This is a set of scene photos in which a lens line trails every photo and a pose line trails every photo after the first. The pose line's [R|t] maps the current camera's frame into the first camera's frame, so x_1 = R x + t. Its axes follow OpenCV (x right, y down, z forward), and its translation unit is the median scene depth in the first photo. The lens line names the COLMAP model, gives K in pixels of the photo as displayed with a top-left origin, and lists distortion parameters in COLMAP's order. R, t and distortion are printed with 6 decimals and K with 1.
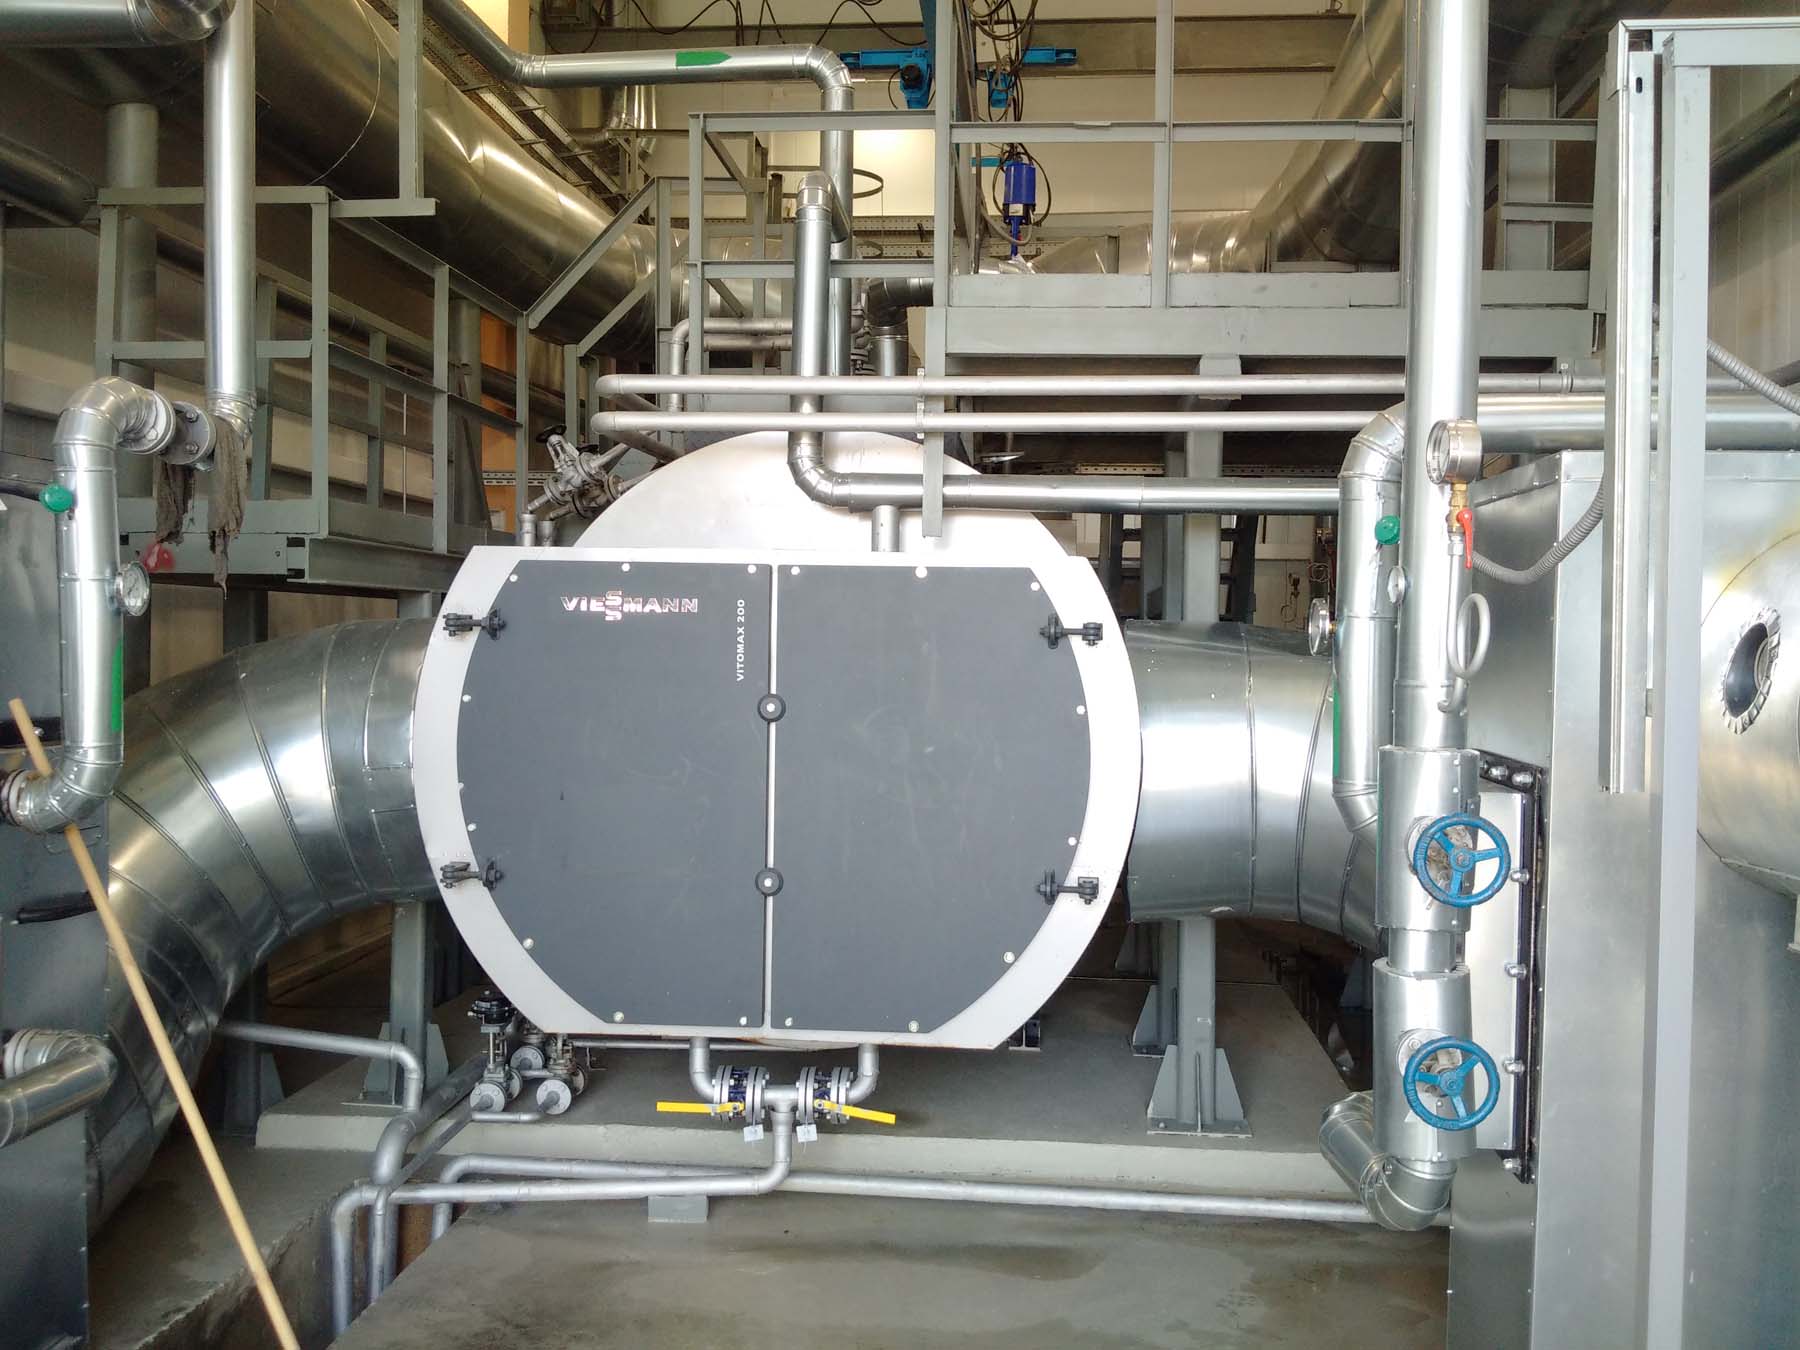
lens RADIAL K [[1676.5, 0, 900.0], [0, 1676.5, 675.0], [0, 0, 1]] dist [0.114347, -0.300193]
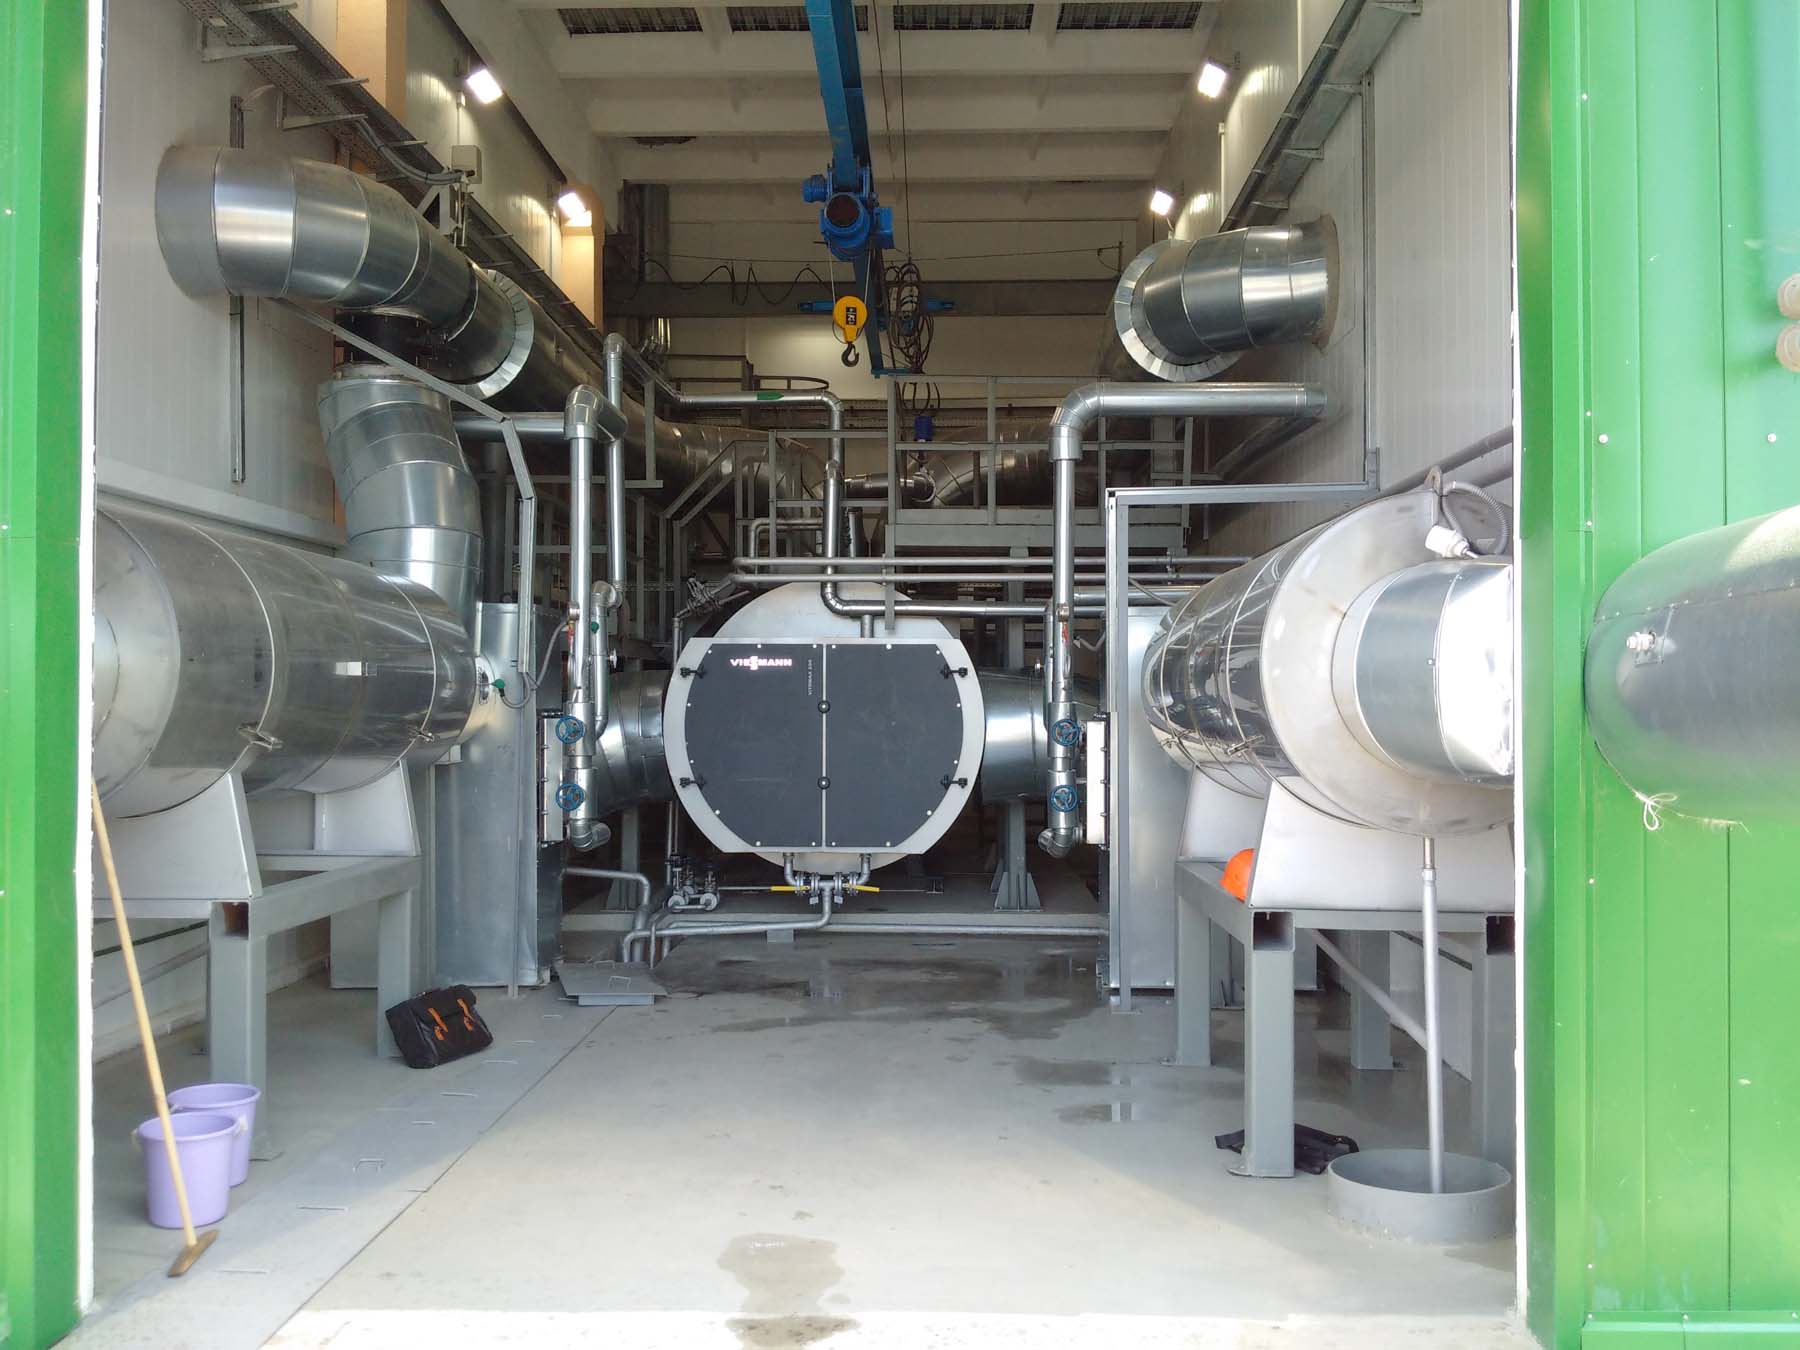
lens RADIAL K [[1676.5, 0, 900.0], [0, 1676.5, 675.0], [0, 0, 1]] dist [0.114347, -0.300193]
pose [[0.997981, -0.012202, 0.062333, -0.108468], [0.014544, 0.999200, -0.037263, 0.059287], [-0.061829, 0.038094, 0.997360, -1.210859]]
